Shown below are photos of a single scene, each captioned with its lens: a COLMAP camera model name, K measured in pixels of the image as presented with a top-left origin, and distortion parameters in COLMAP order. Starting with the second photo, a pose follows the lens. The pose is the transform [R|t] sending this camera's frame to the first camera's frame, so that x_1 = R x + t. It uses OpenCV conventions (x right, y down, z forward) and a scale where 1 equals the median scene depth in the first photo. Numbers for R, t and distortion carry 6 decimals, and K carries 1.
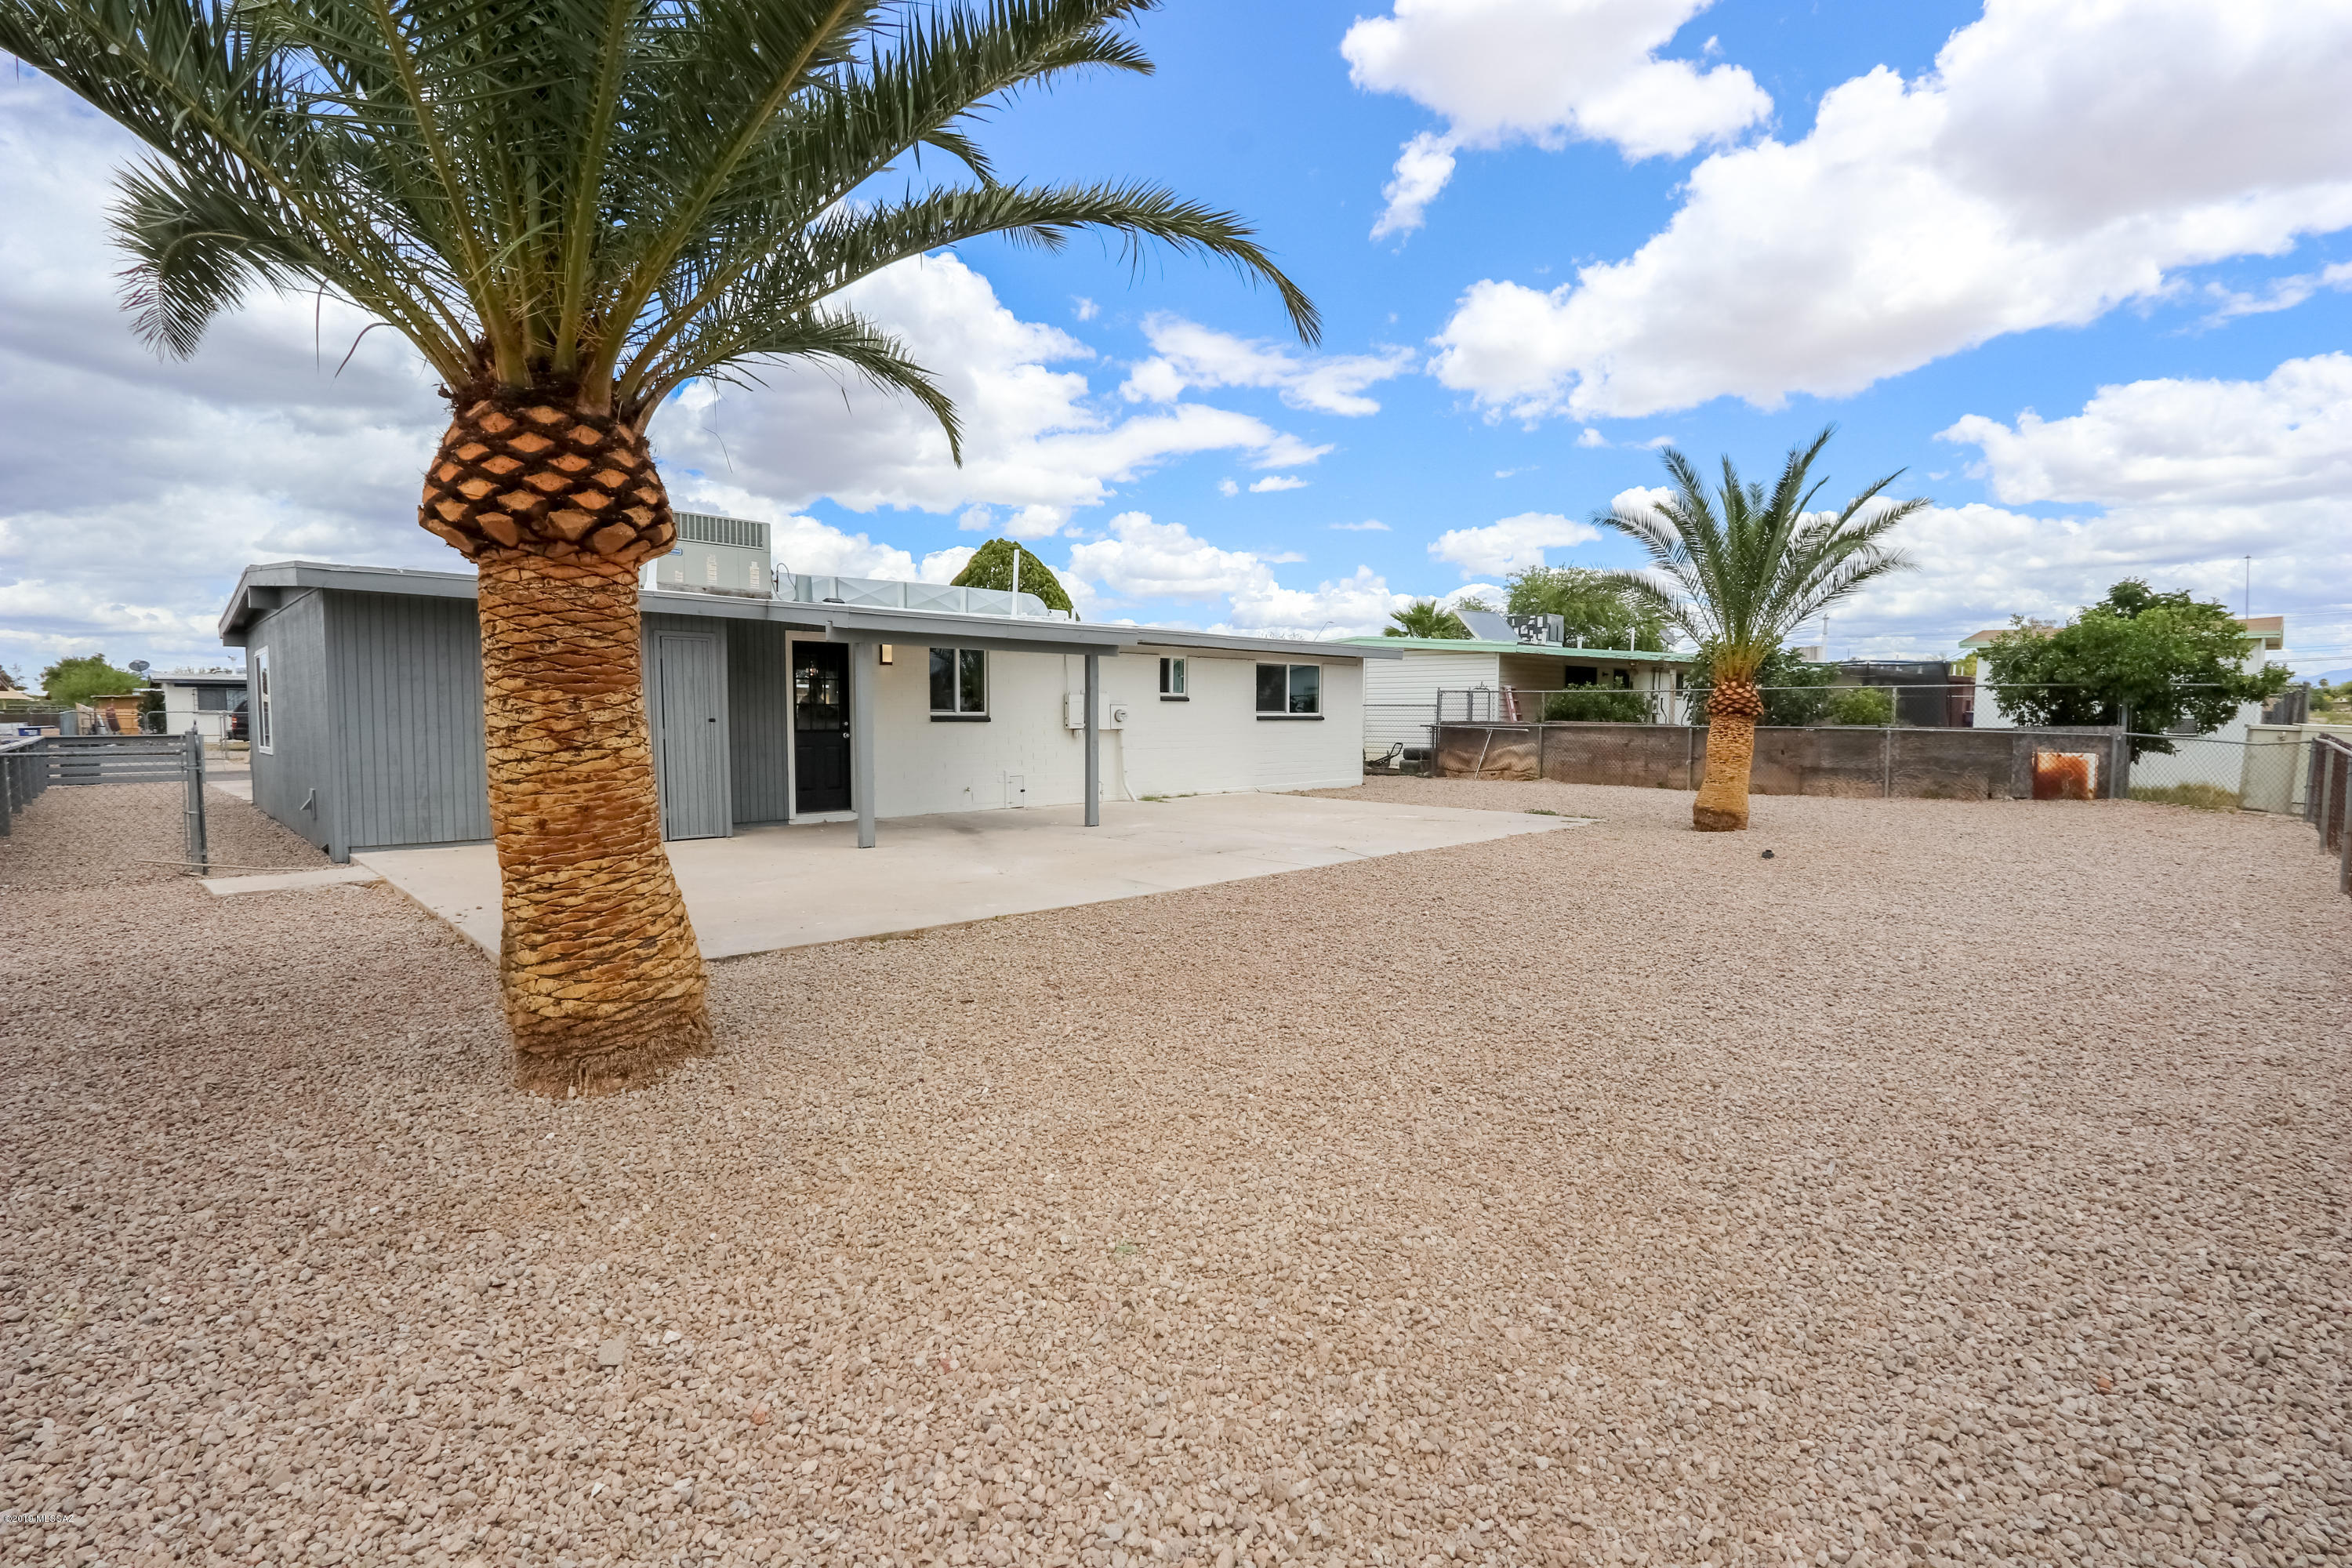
lens RADIAL K [[1089.4, 0, 1153.4], [0, 1089.4, 797.3], [0, 0, 1]] dist [-0.017248, 0.000257]
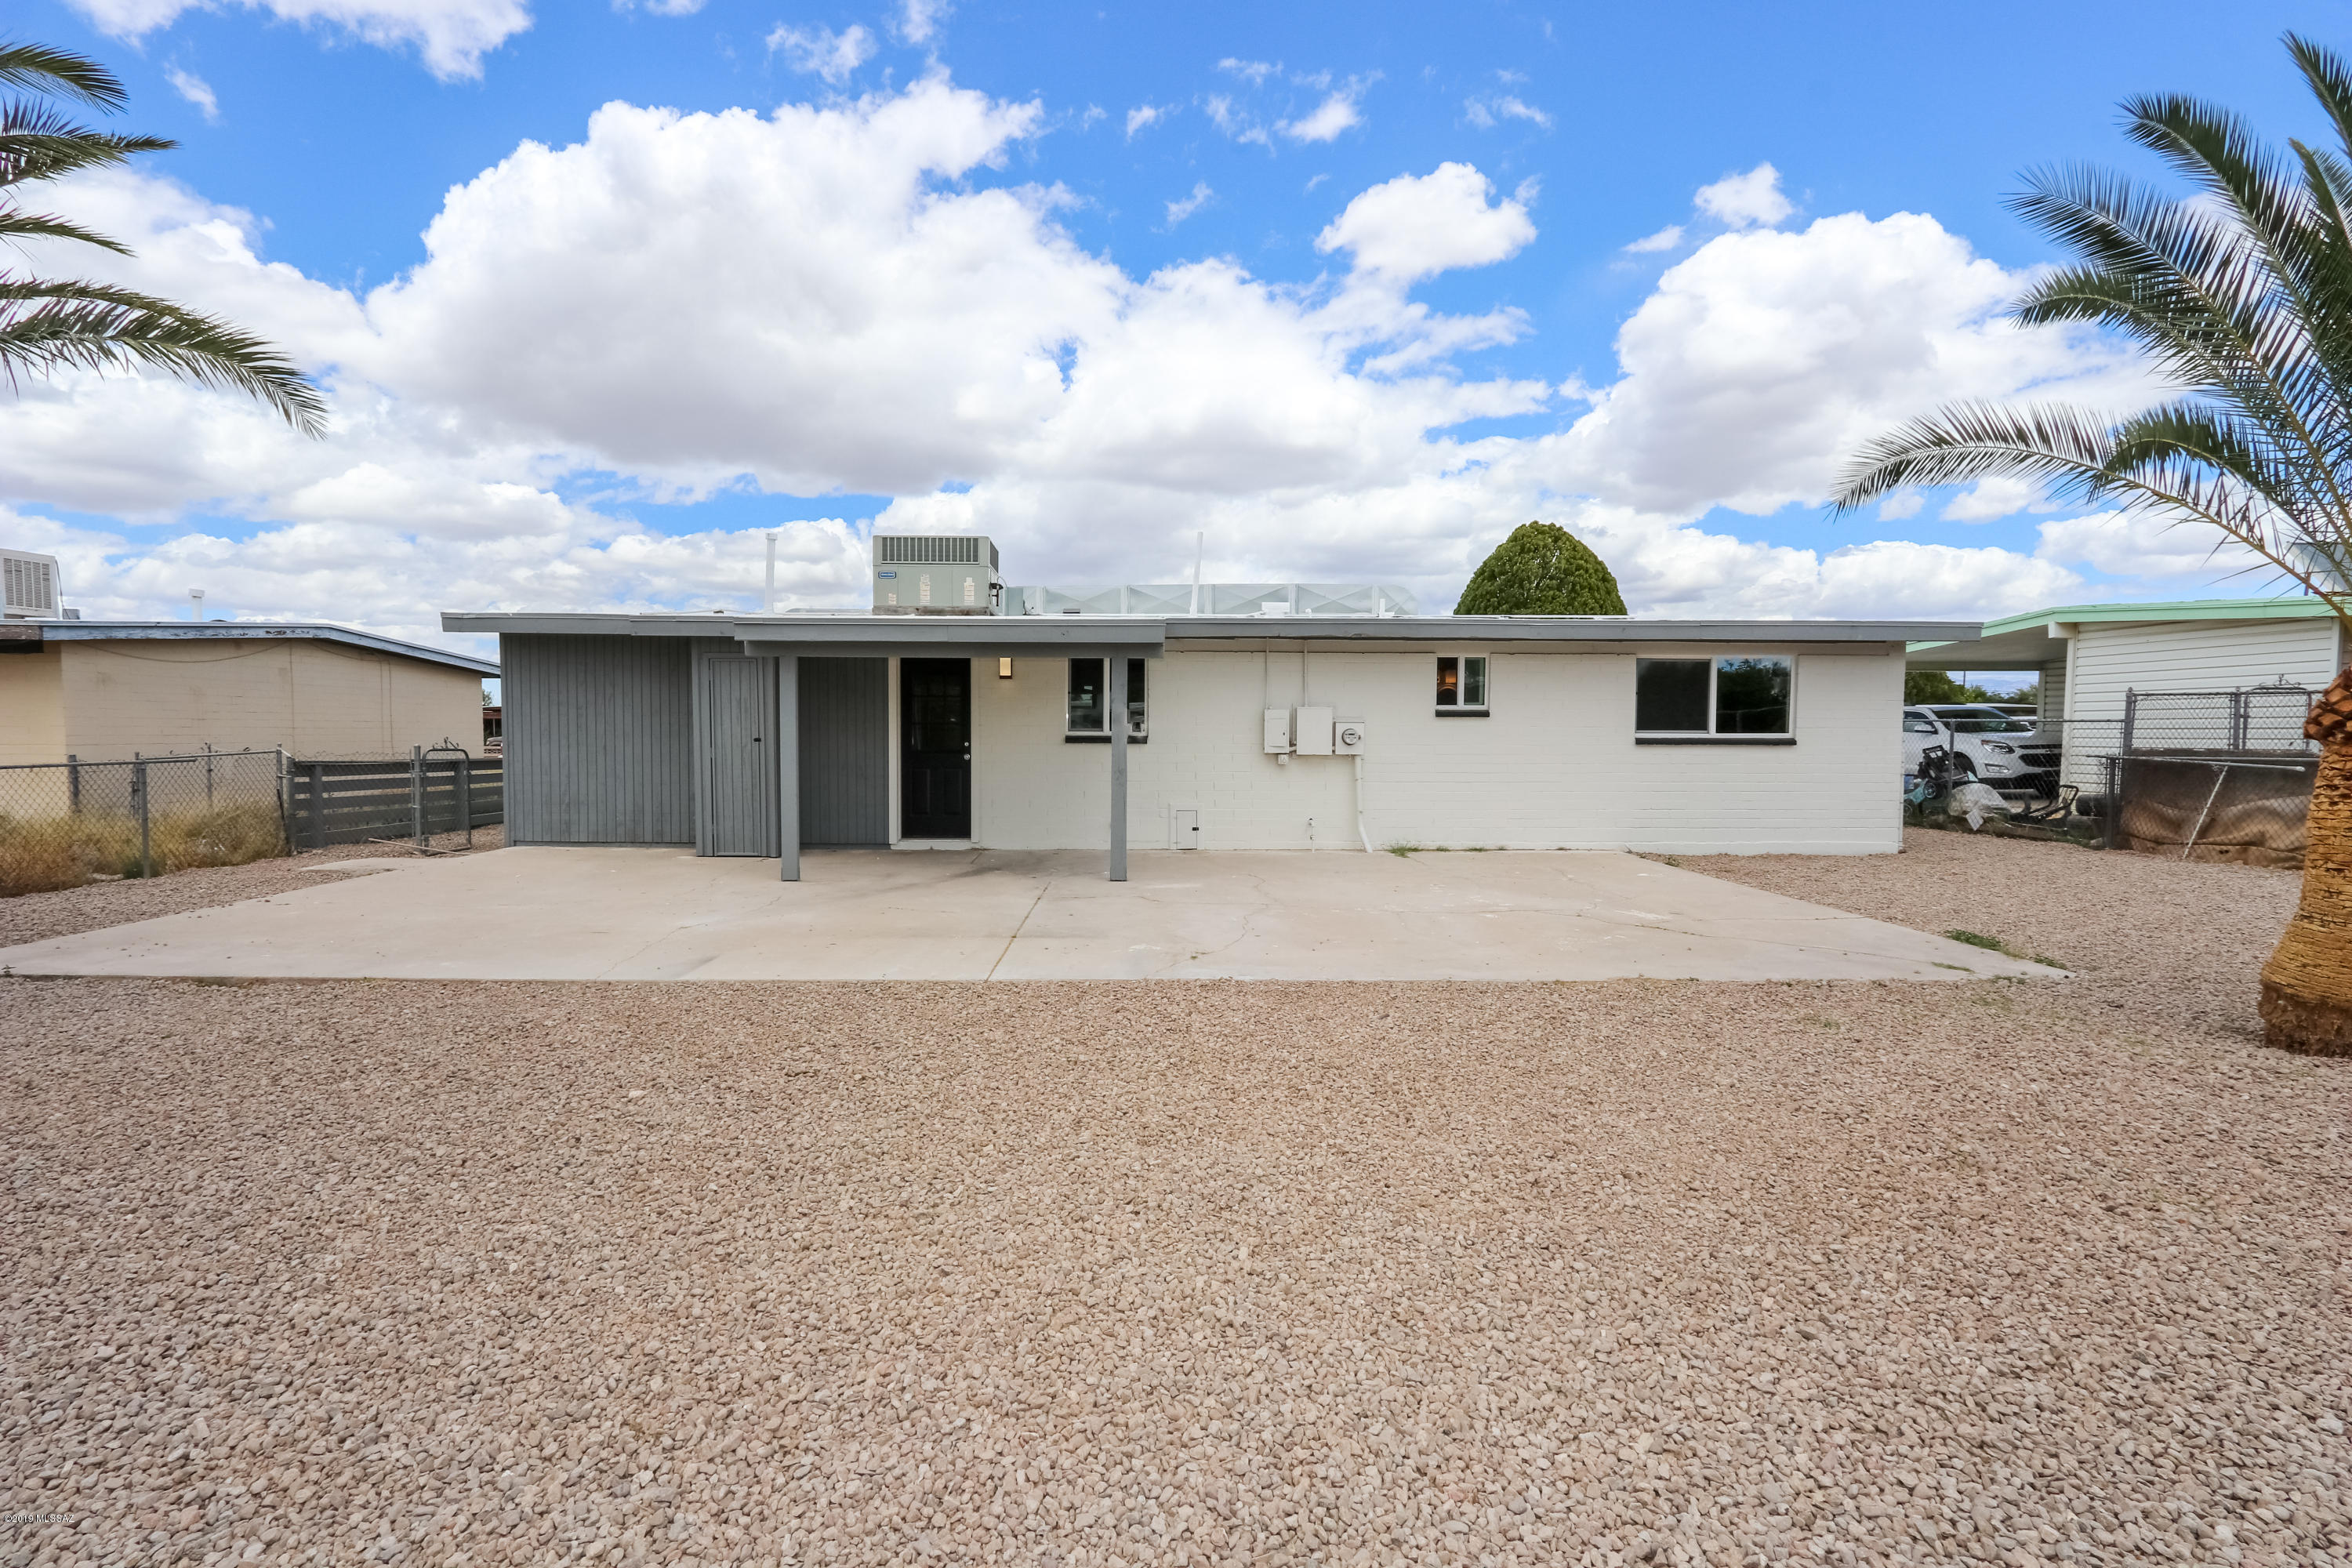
lens RADIAL K [[1089.4, 0, 1153.4], [0, 1089.4, 797.3], [0, 0, 1]] dist [-0.017248, 0.000257]
pose [[0.728003, 0.041582, -0.684312, 0.419489], [-0.053586, 0.998557, 0.003669, -0.031351], [0.683477, 0.033998, 0.729180, 0.395503]]
